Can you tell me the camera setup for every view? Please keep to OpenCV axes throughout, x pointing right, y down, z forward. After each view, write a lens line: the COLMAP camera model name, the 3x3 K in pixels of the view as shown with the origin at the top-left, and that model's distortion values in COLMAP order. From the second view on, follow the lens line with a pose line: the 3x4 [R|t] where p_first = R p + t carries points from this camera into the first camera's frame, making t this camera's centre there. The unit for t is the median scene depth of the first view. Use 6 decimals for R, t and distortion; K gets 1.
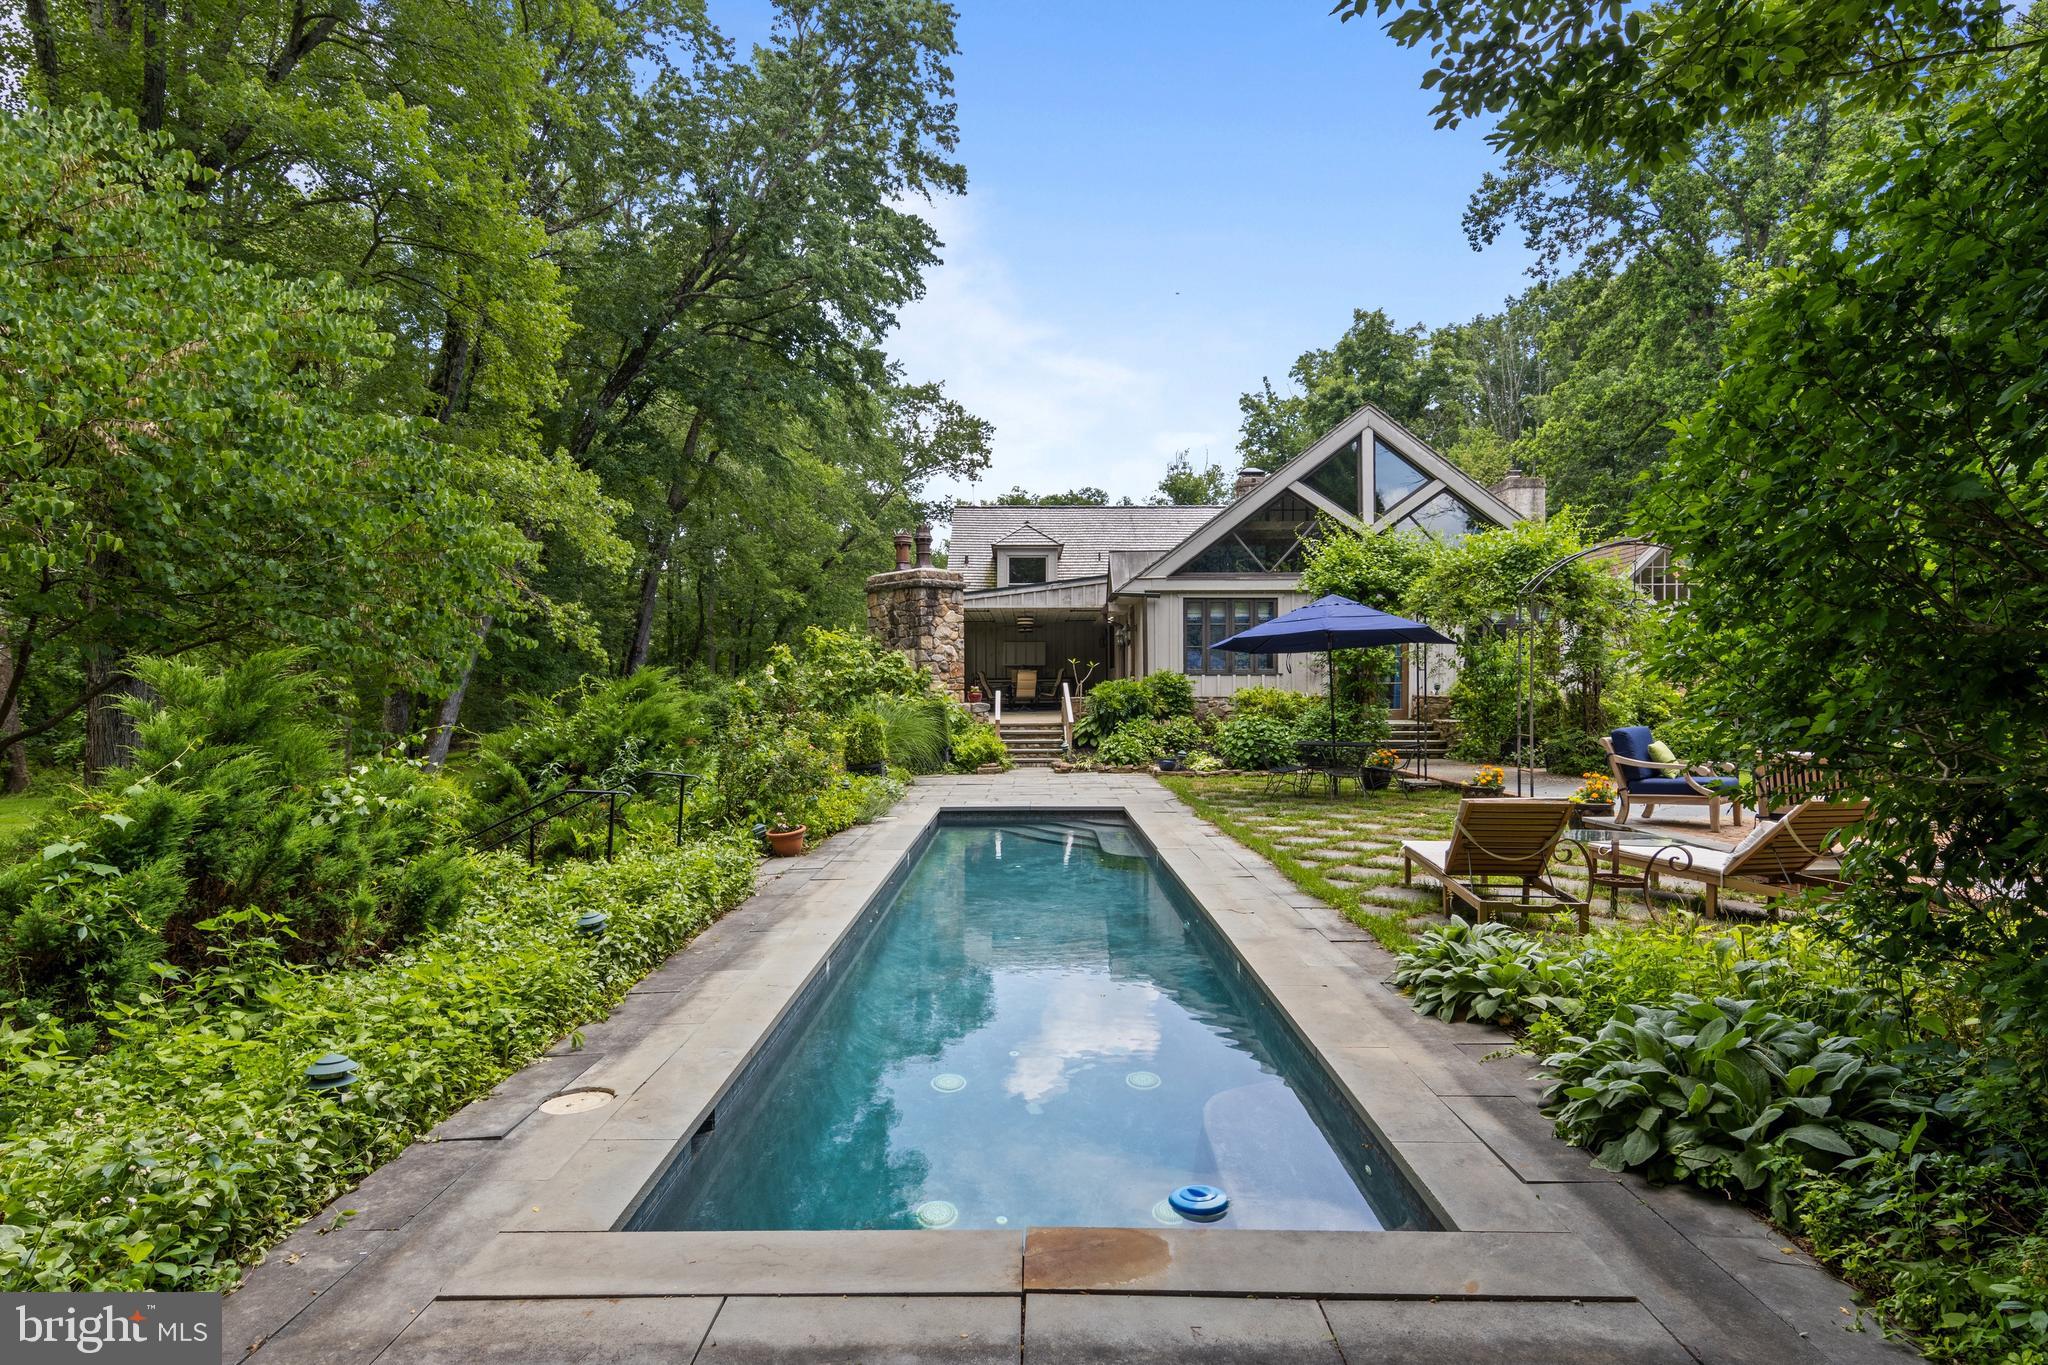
lens RADIAL K [[1053.9, 0, 1024.0], [0, 1053.9, 682.5], [0, 0, 1]] dist [0.012928, 0.000285]
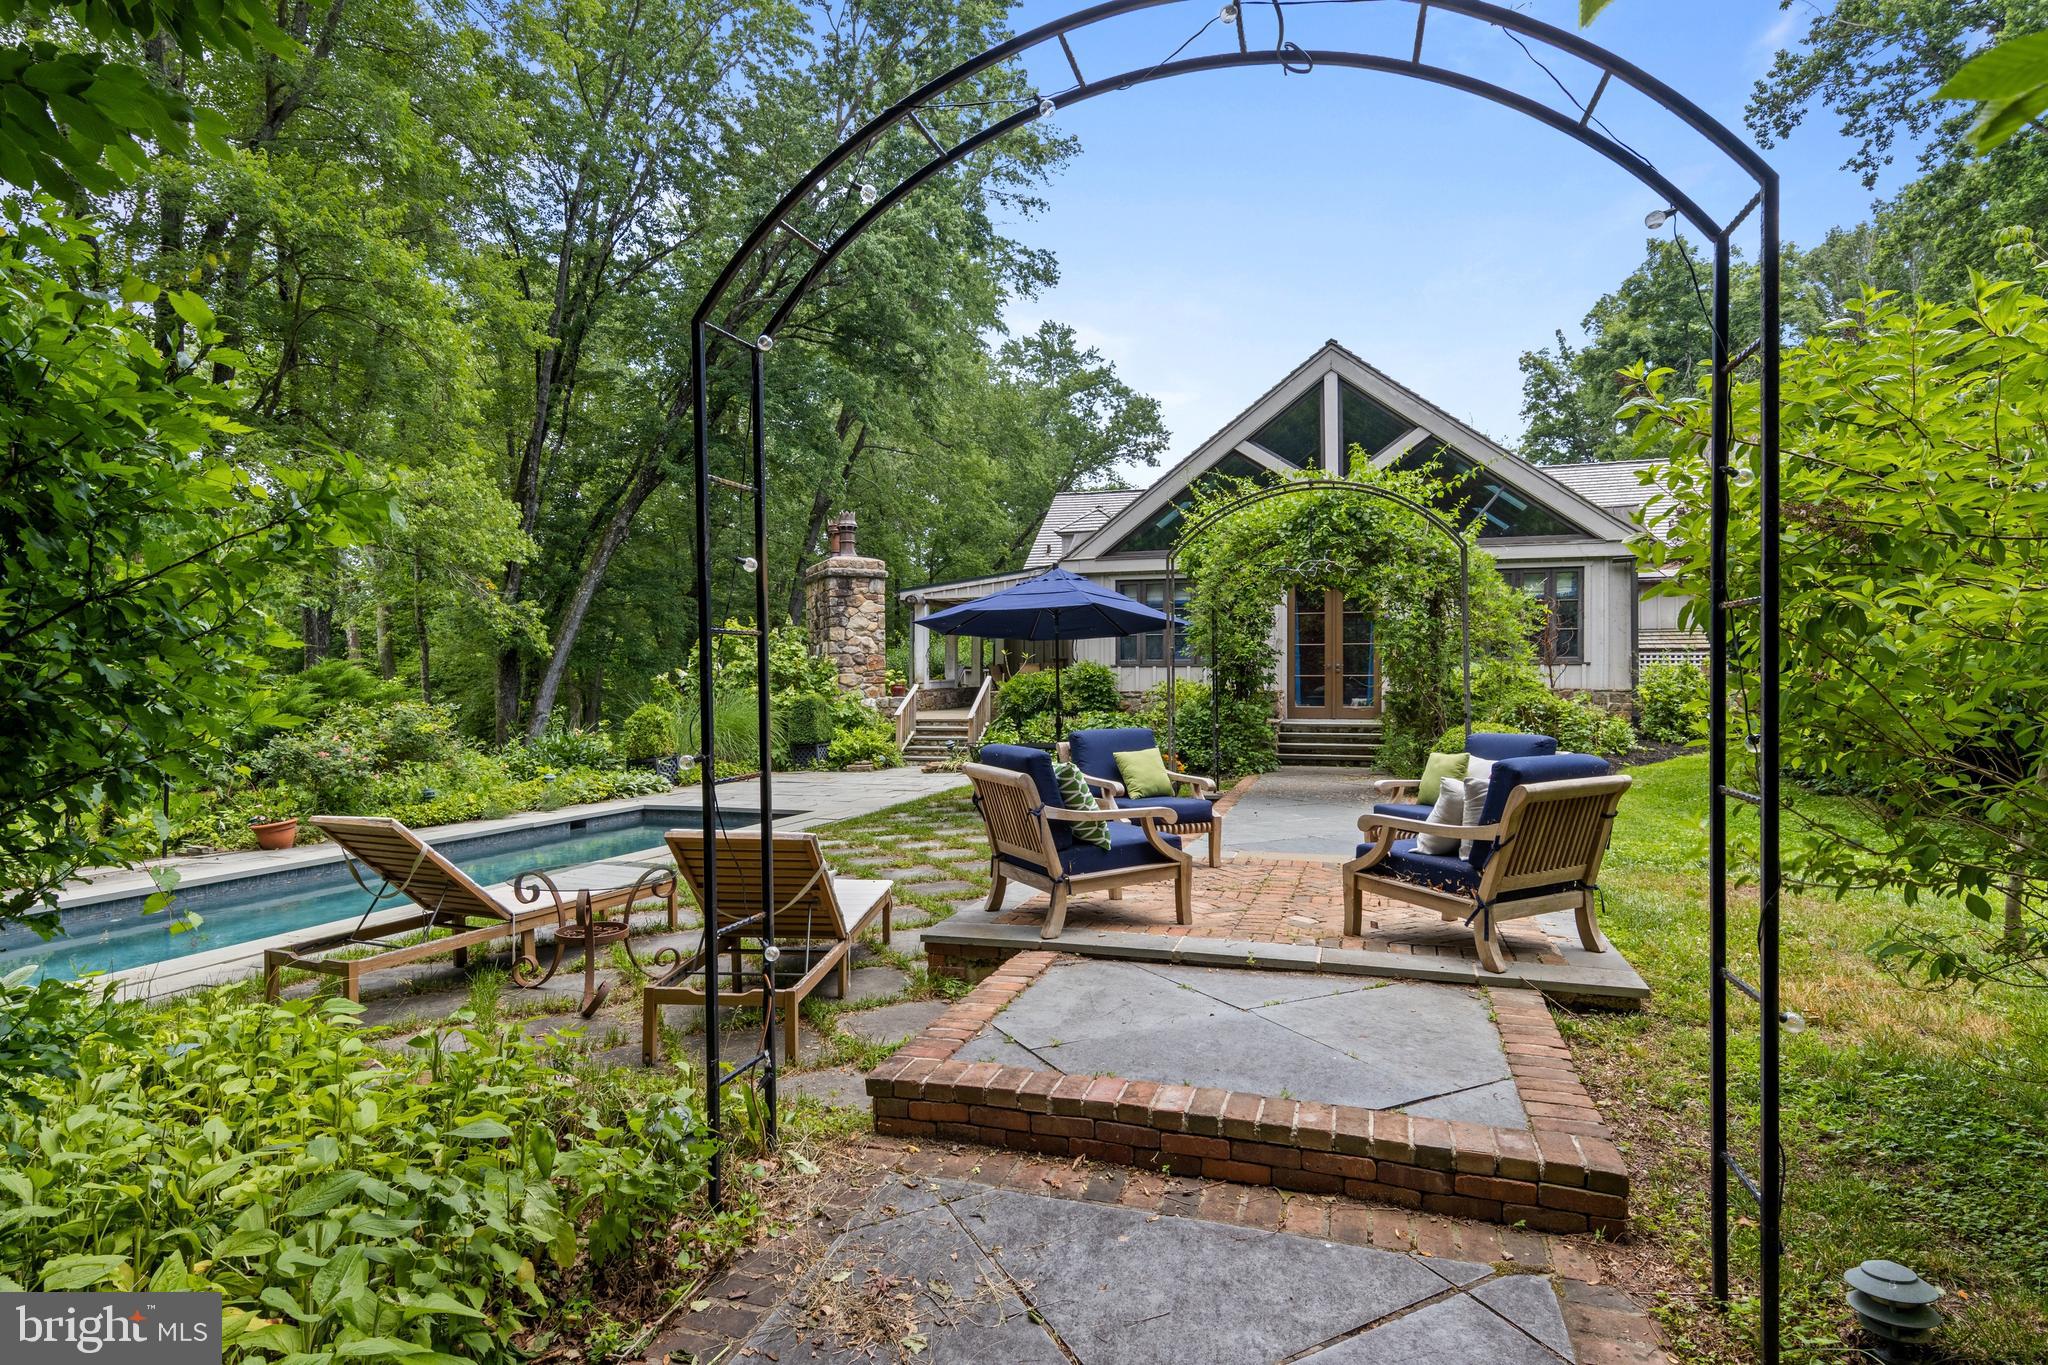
lens RADIAL K [[1053.9, 0, 1024.0], [0, 1053.9, 682.5], [0, 0, 1]] dist [0.012928, 0.000285]
pose [[0.956595, 0.001541, -0.291415, 0.338651], [0.000122, 0.999984, 0.005687, 0.000966], [0.291420, -0.005476, 0.956580, 0.123218]]
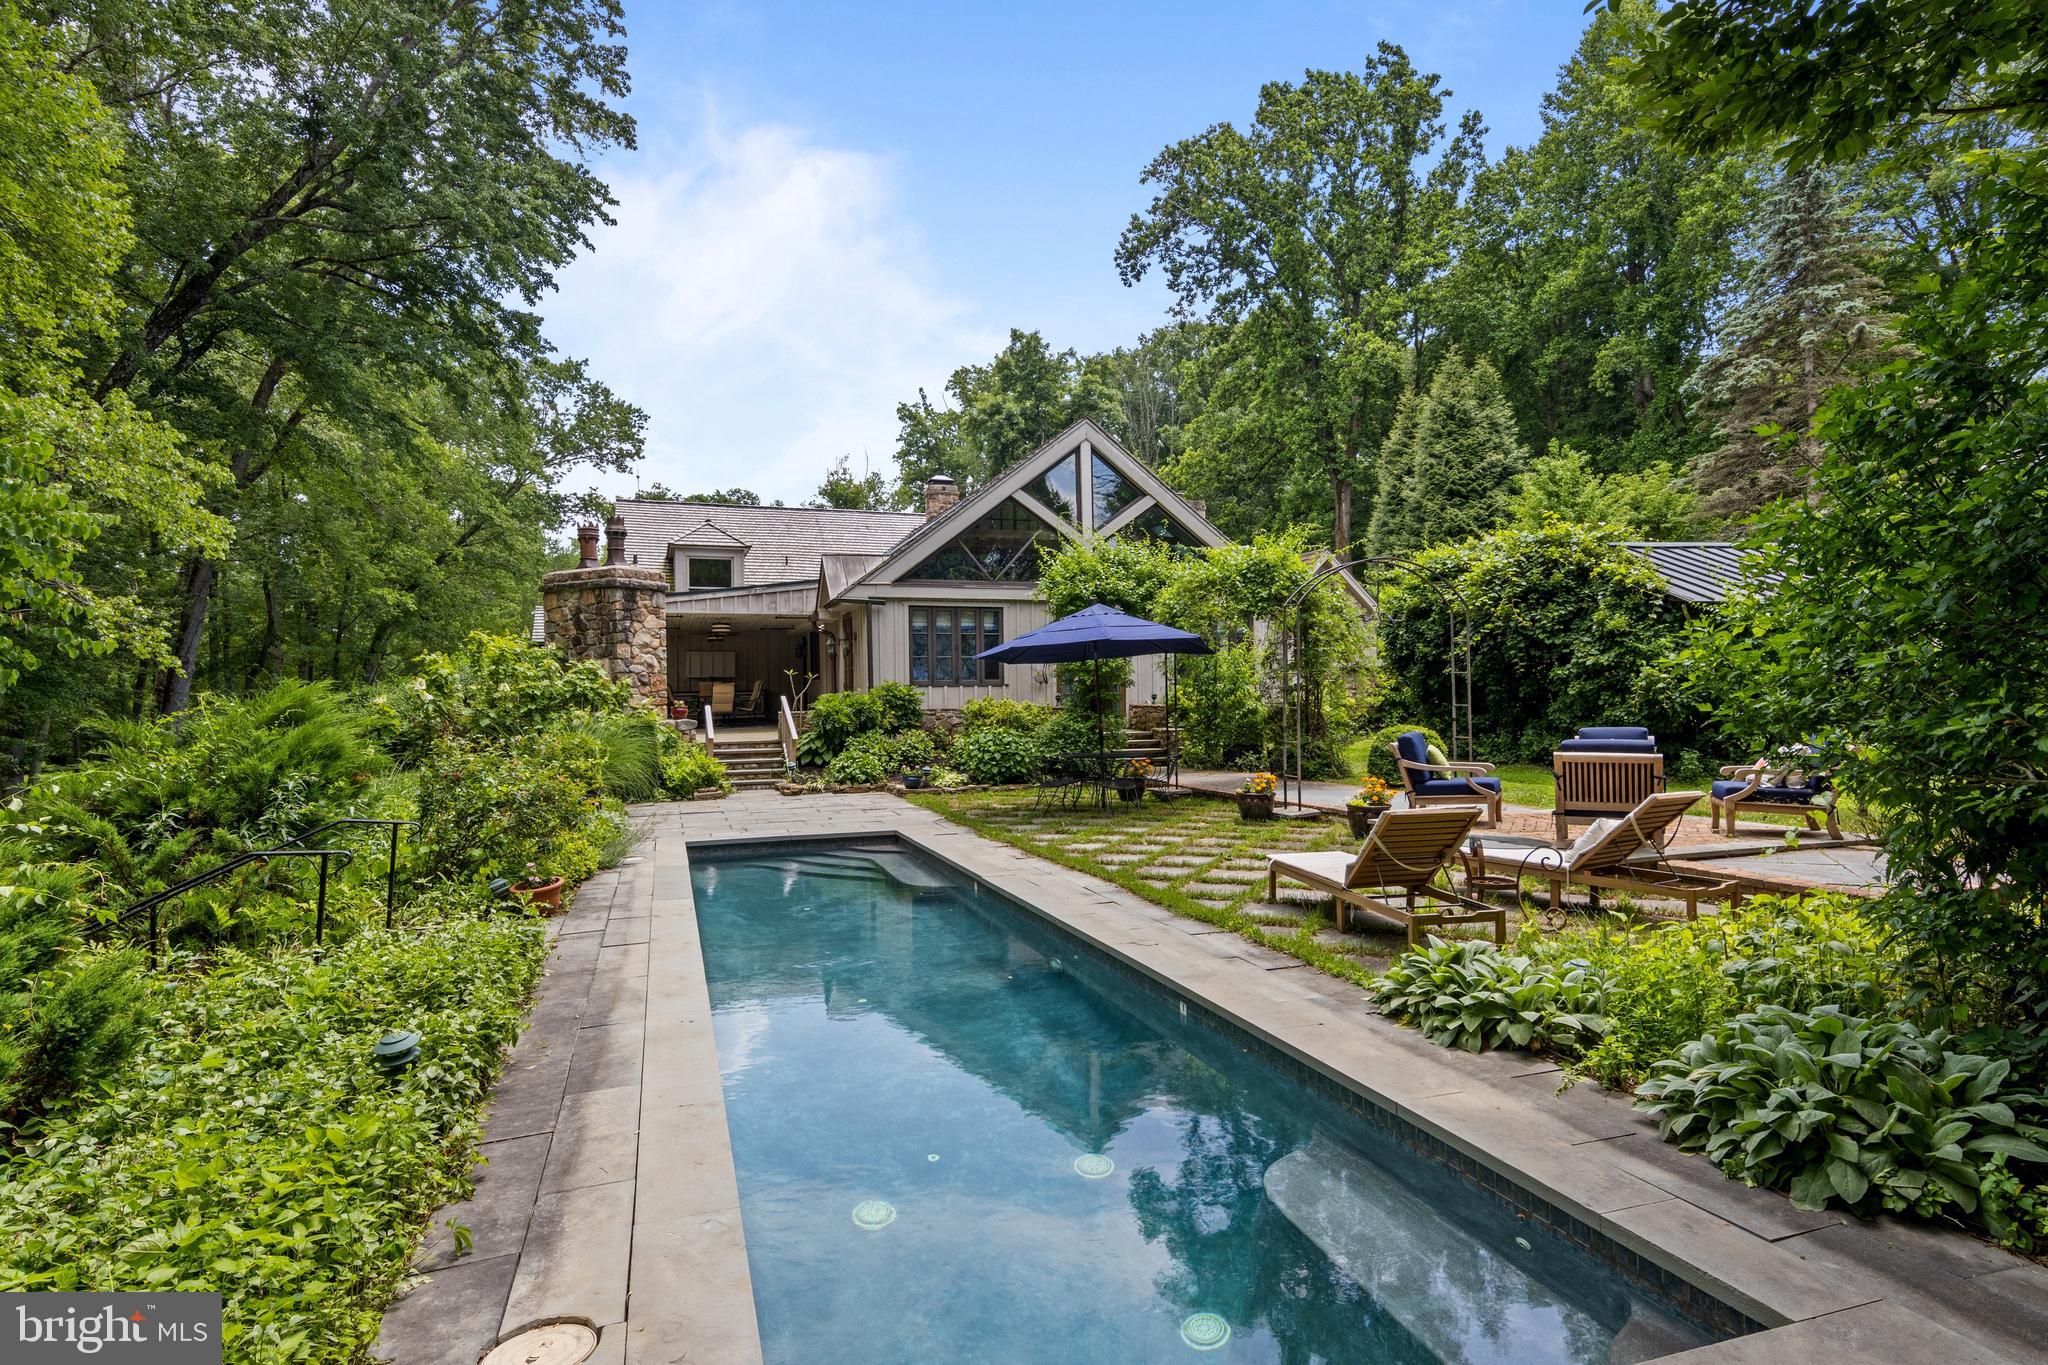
lens RADIAL K [[1072.6, 0, 1029.6], [0, 1072.6, 685.3], [0, 0, 1]] dist [0.012253, -0.001982]
pose [[0.943948, -0.006183, 0.330037, -0.066348], [0.008906, 0.999938, -0.006737, -0.000782], [-0.329975, 0.009298, 0.943944, 0.051038]]
